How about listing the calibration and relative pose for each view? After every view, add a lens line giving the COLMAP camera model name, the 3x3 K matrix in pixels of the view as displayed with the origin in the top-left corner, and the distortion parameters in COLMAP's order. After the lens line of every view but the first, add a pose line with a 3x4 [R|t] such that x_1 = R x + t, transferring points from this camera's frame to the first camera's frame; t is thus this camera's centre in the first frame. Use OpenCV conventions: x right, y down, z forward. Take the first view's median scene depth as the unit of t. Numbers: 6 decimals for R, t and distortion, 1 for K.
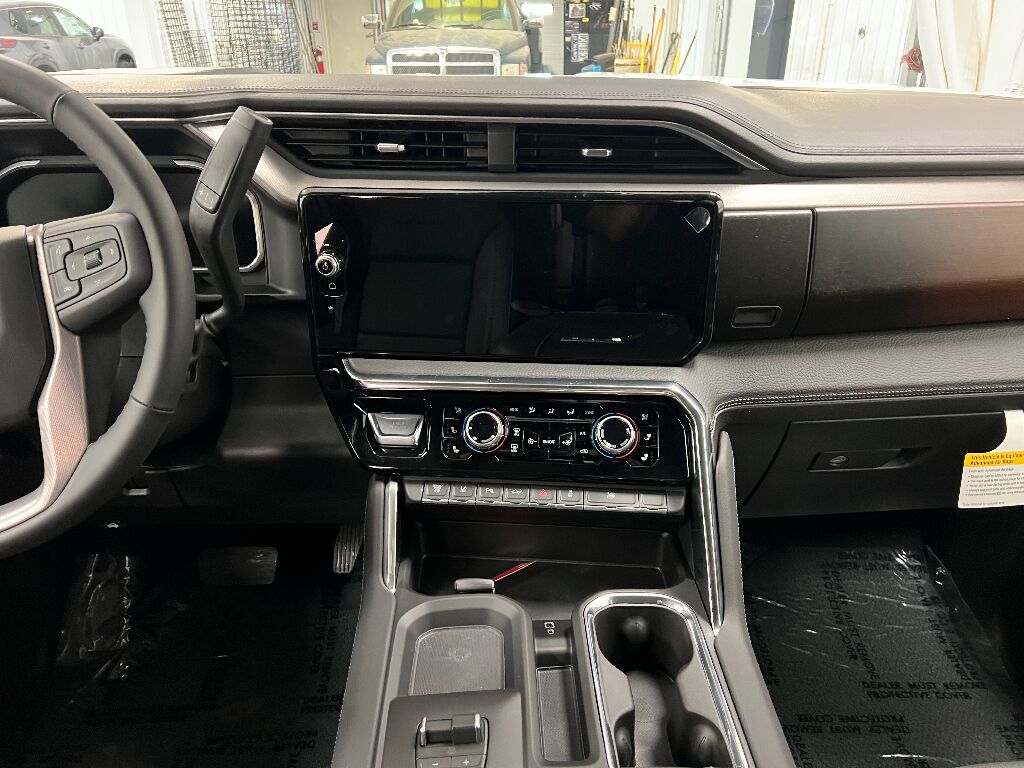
lens RADIAL K [[766.0, 0, 515.4], [0, 766.0, 384.9], [0, 0, 1]] dist [0.075575, -0.087491]
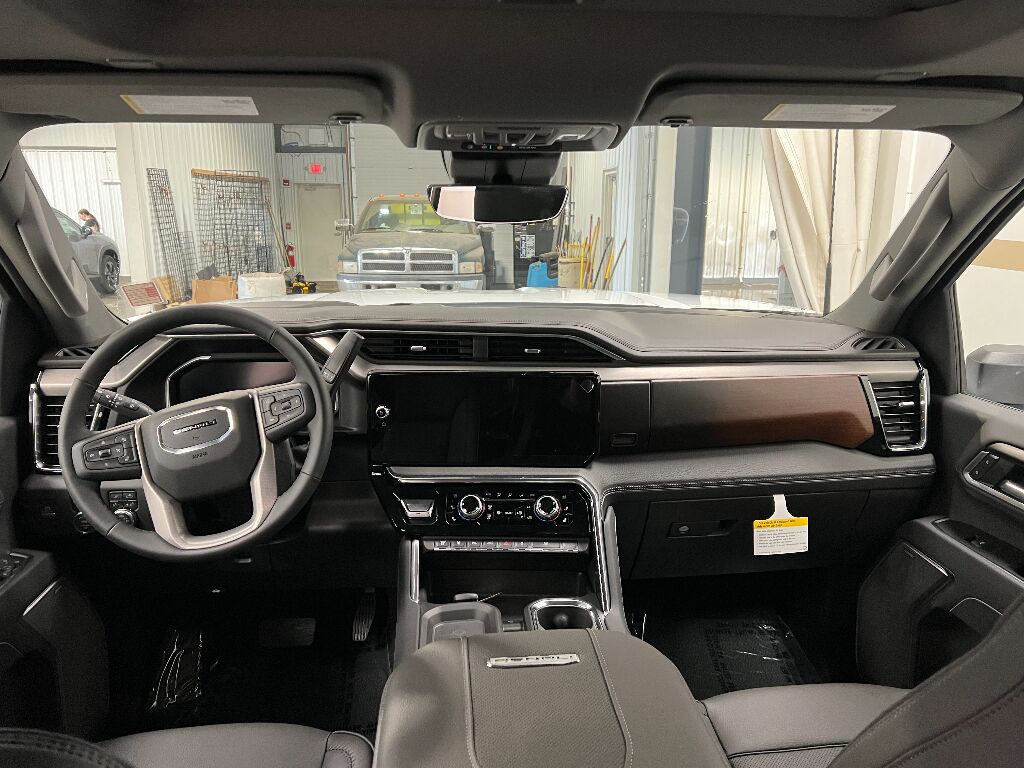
lens RADIAL K [[763.9, 0, 513.7], [0, 763.9, 388.2], [0, 0, 1]] dist [0.036120, -0.000952]
pose [[0.998338, -0.005355, 0.057385, -0.041539], [0.017789, 0.975692, -0.218425, 0.174145], [-0.054820, 0.219083, 0.974165, -0.715472]]
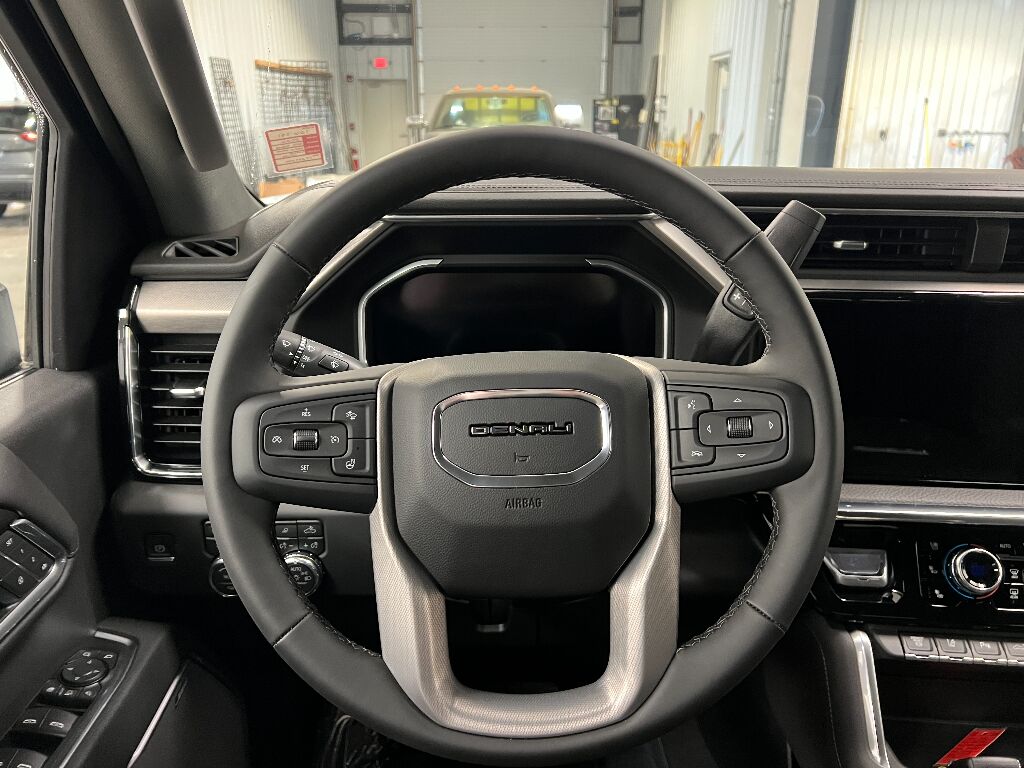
lens RADIAL K [[775.7, 0, 514.8], [0, 775.7, 382.2], [0, 0, 1]] dist [0.031947, -0.007296]
pose [[0.999875, 0.008175, -0.013497, -0.533322], [-0.009693, 0.993140, -0.116531, -0.041053], [0.012452, 0.116647, 0.993095, 0.117176]]
